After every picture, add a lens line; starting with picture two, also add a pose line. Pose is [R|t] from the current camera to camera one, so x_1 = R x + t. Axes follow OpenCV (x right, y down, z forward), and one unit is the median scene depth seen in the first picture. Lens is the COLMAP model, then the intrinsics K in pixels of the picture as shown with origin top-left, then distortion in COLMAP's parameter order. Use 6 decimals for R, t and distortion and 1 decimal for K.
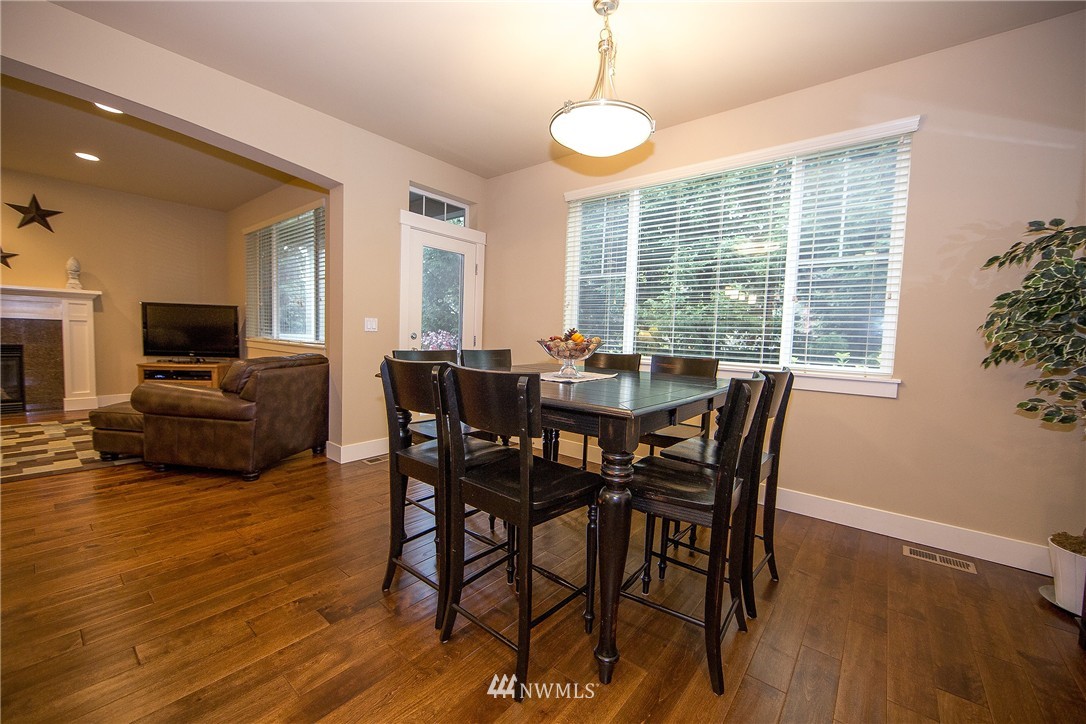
lens RADIAL K [[428.4, 0, 542.5], [0, 428.4, 362.2], [0, 0, 1]] dist [-0.010990, 0.002330]
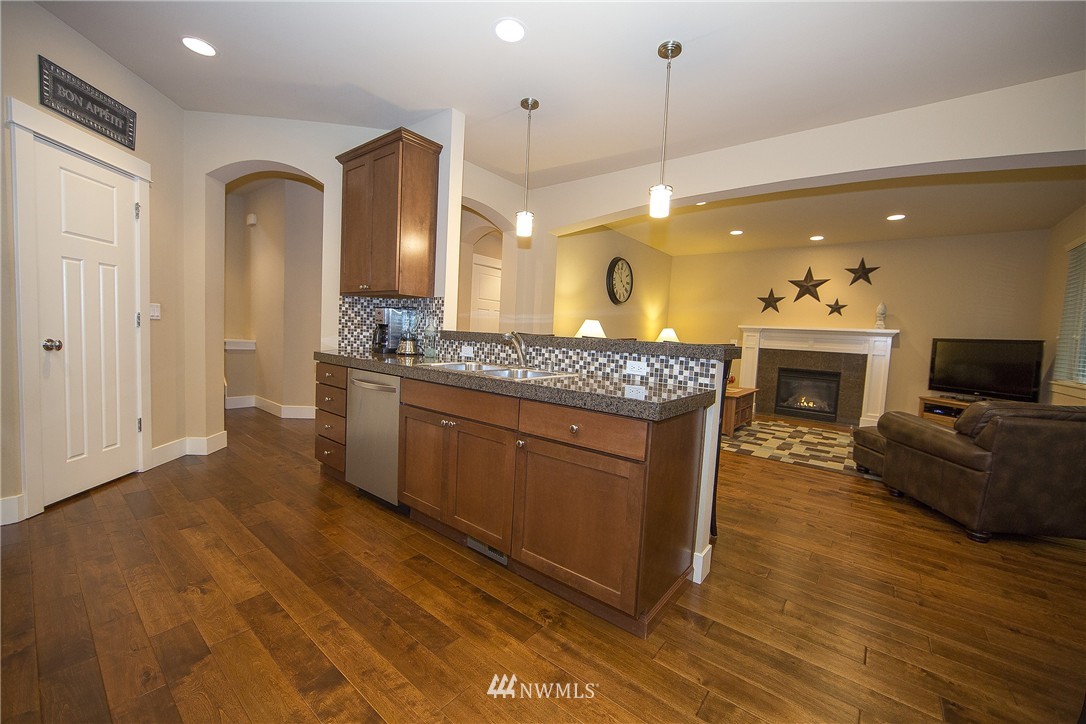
lens RADIAL K [[428.4, 0, 545.9], [0, 428.4, 362.7], [0, 0, 1]] dist [-0.010990, 0.002330]
pose [[0.019460, 0.033831, -0.999238, 0.136972], [-0.117437, 0.992586, 0.031318, -0.005445], [0.992890, 0.116738, 0.023289, 0.061849]]
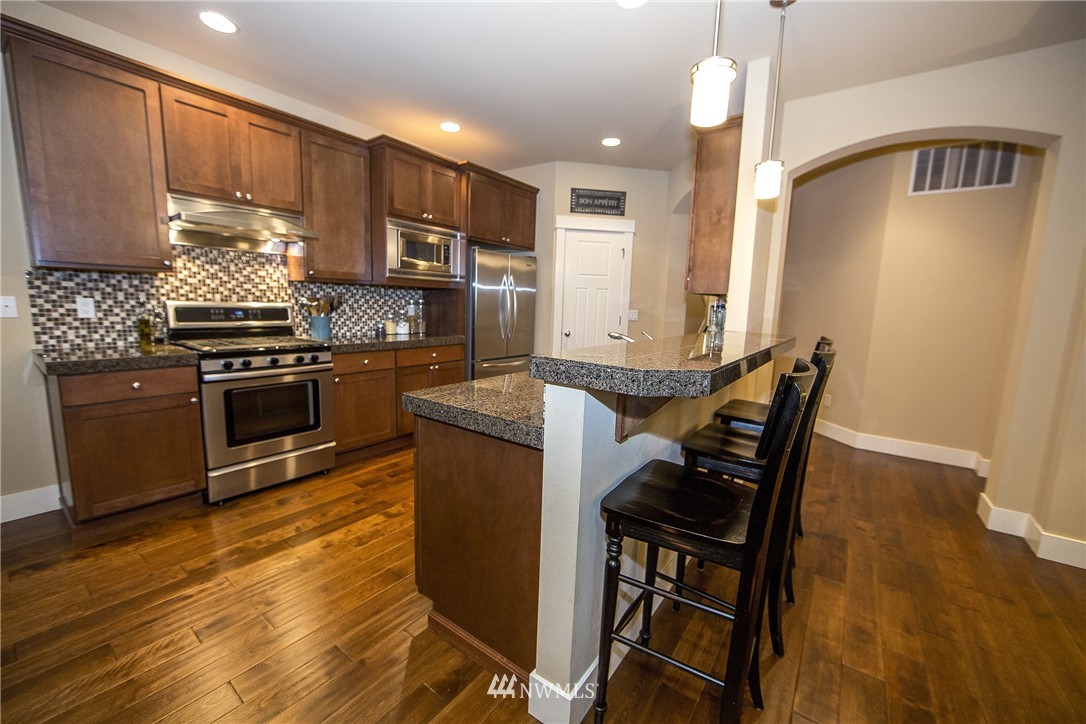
lens RADIAL K [[428.4, 0, 542.4], [0, 428.4, 363.8], [0, 0, 1]] dist [-0.010990, 0.002330]
pose [[-0.995911, -0.057891, -0.069351, -0.398995], [-0.071058, 0.976035, 0.205685, -0.101136], [0.055782, 0.209772, -0.976158, 0.633764]]
